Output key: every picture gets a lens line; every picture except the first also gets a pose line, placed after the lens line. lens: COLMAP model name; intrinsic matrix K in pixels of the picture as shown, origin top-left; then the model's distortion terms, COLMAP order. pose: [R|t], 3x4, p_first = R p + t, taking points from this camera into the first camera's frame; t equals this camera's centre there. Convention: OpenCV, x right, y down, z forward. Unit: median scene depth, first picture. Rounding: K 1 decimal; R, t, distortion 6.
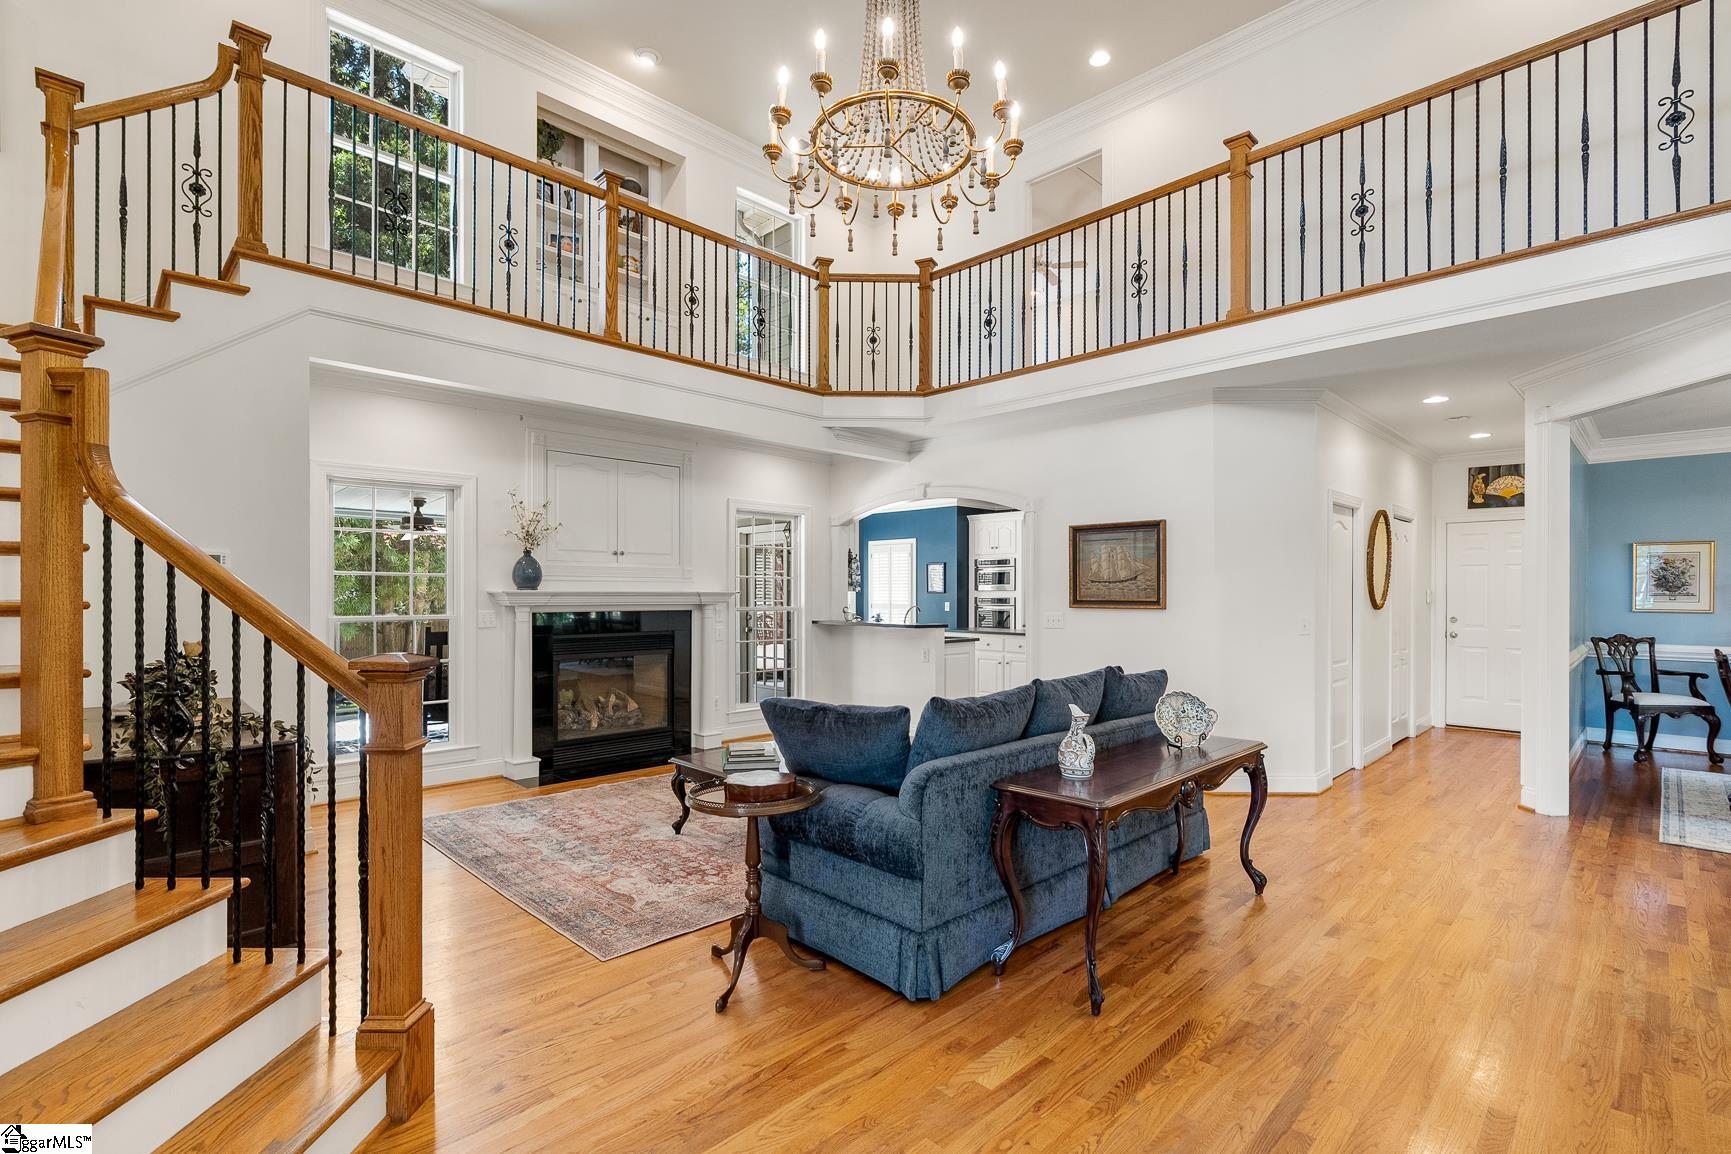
lens RADIAL K [[784.9, 0, 860.9], [0, 784.9, 598.1], [0, 0, 1]] dist [-0.007119, 0.002227]
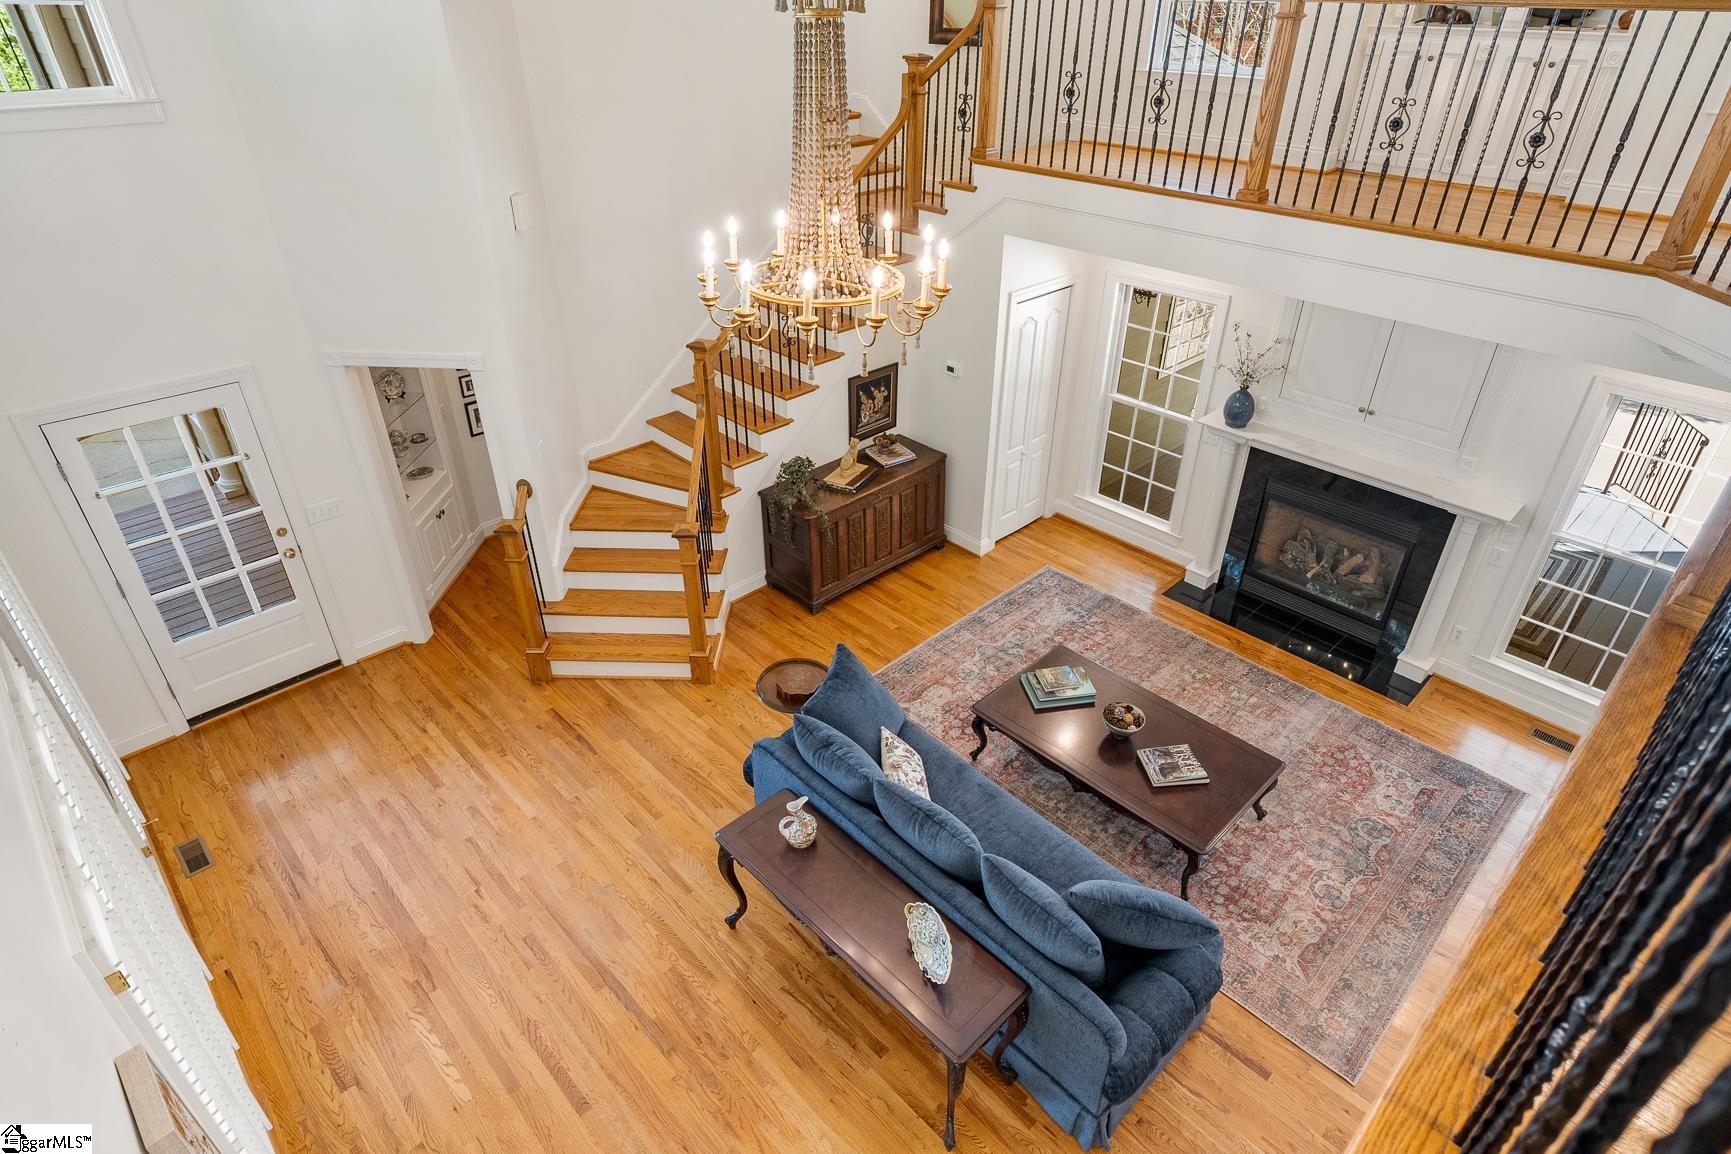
lens RADIAL K [[934.5, 0, 888.3], [0, 934.5, 566.1], [0, 0, 1]] dist [-0.000065, -0.002531]
pose [[0.004562, 0.530638, -0.847586, 0.572388], [-0.020934, 0.847460, 0.530447, -0.411082], [0.999770, 0.015323, 0.014974, 0.485320]]
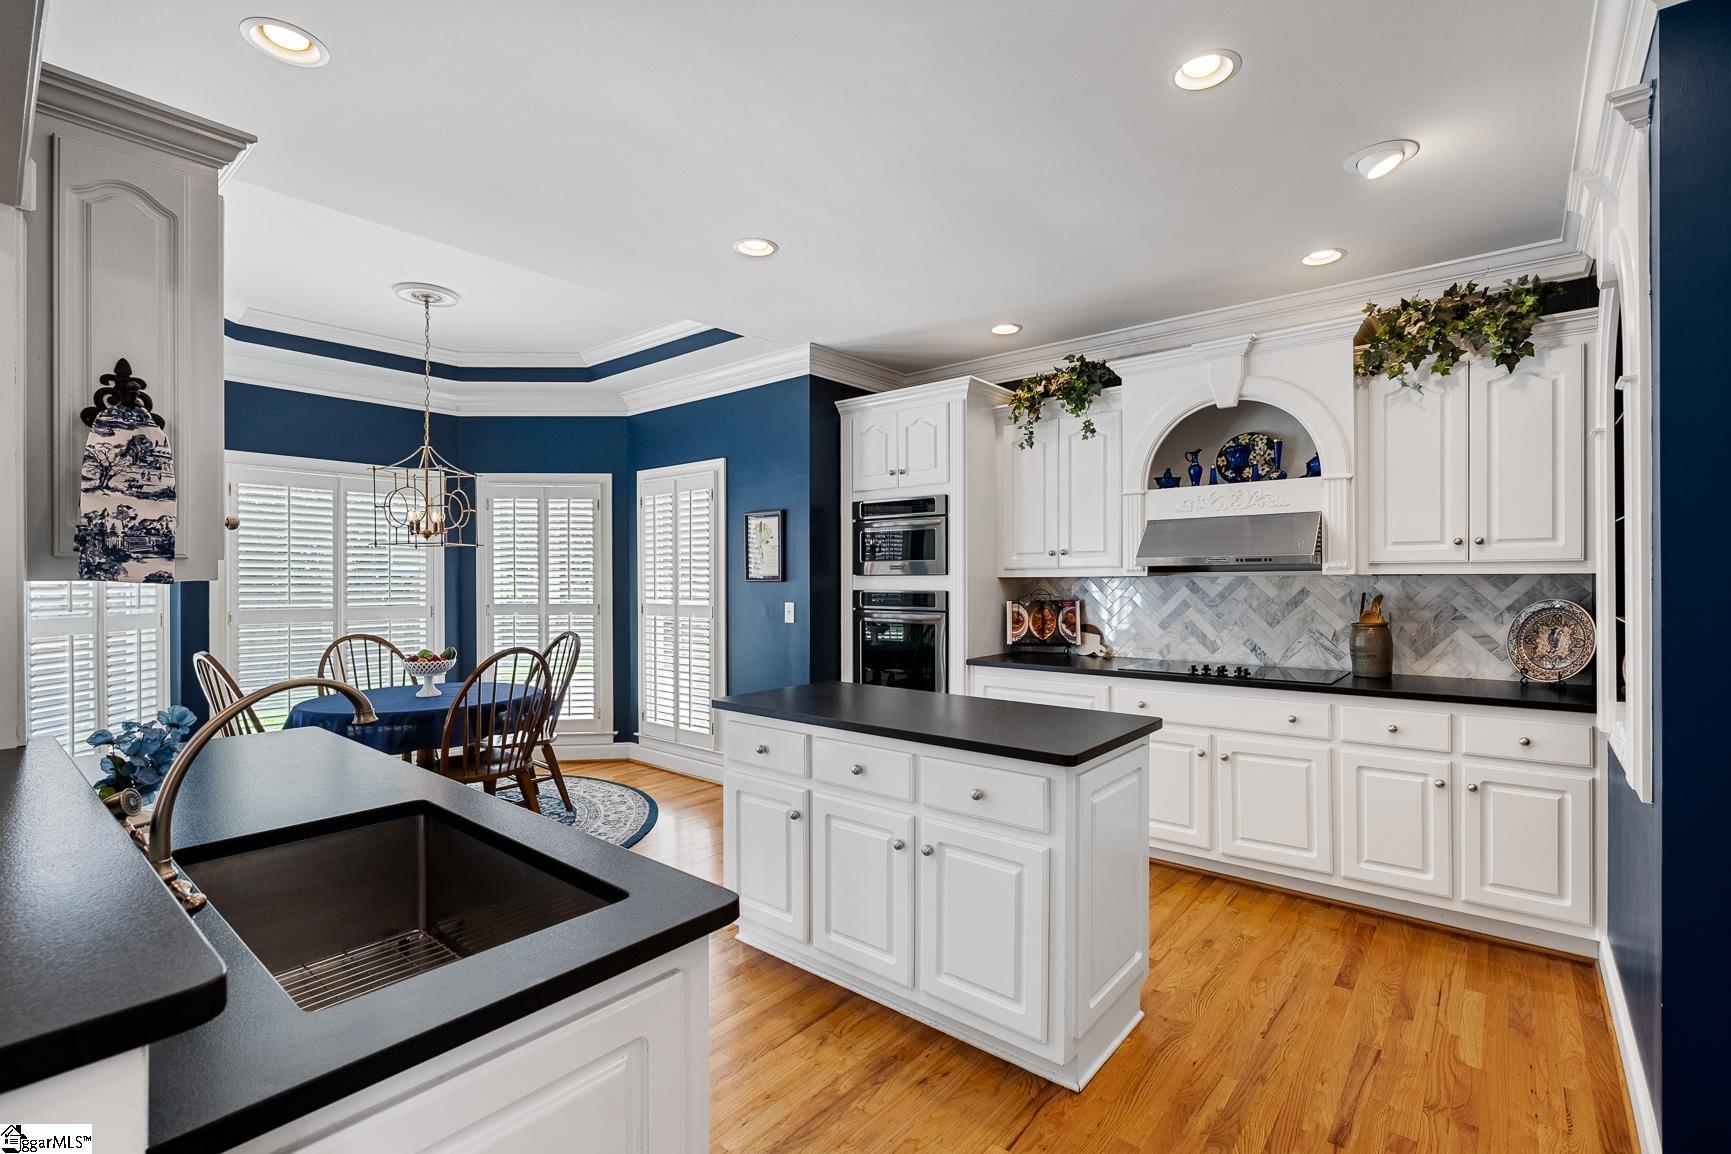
lens RADIAL K [[784.9, 0, 860.8], [0, 784.9, 571.3], [0, 0, 1]] dist [-0.007119, 0.002227]
pose [[0.996123, -0.006500, 0.087726, 0.202030], [0.007214, 0.999943, -0.007831, -0.015536], [-0.087670, 0.008434, 0.996114, 1.040006]]
